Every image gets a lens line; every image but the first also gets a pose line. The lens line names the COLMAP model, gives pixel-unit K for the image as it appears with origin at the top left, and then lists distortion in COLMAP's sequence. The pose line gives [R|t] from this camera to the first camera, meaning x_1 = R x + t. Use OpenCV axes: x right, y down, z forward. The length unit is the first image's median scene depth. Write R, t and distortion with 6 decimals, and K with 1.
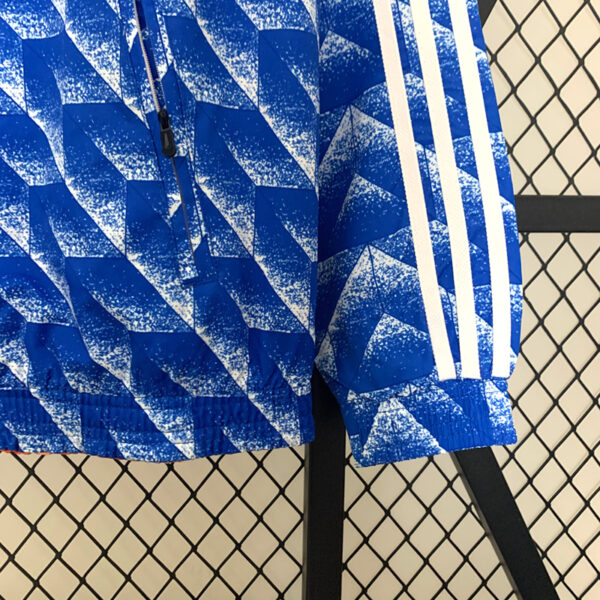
lens RADIAL K [[583.4, 0, 298.8], [0, 583.4, 294.1], [0, 0, 1]] dist [0.001642, -0.024323]
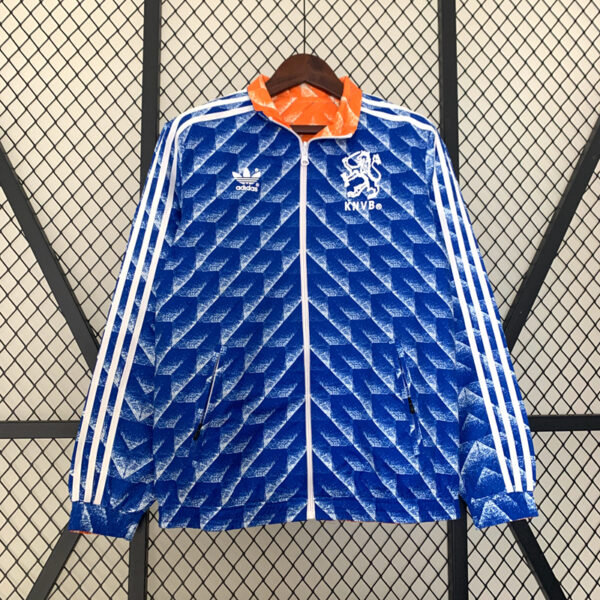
lens RADIAL K [[583.4, 0, 298.8], [0, 583.4, 294.1], [0, 0, 1]] dist [0.001642, -0.024323]
pose [[0.999514, -0.011747, -0.028883, -0.641761], [0.004577, 0.971560, -0.236750, -0.111471], [0.030843, 0.236503, 0.971141, -1.882654]]
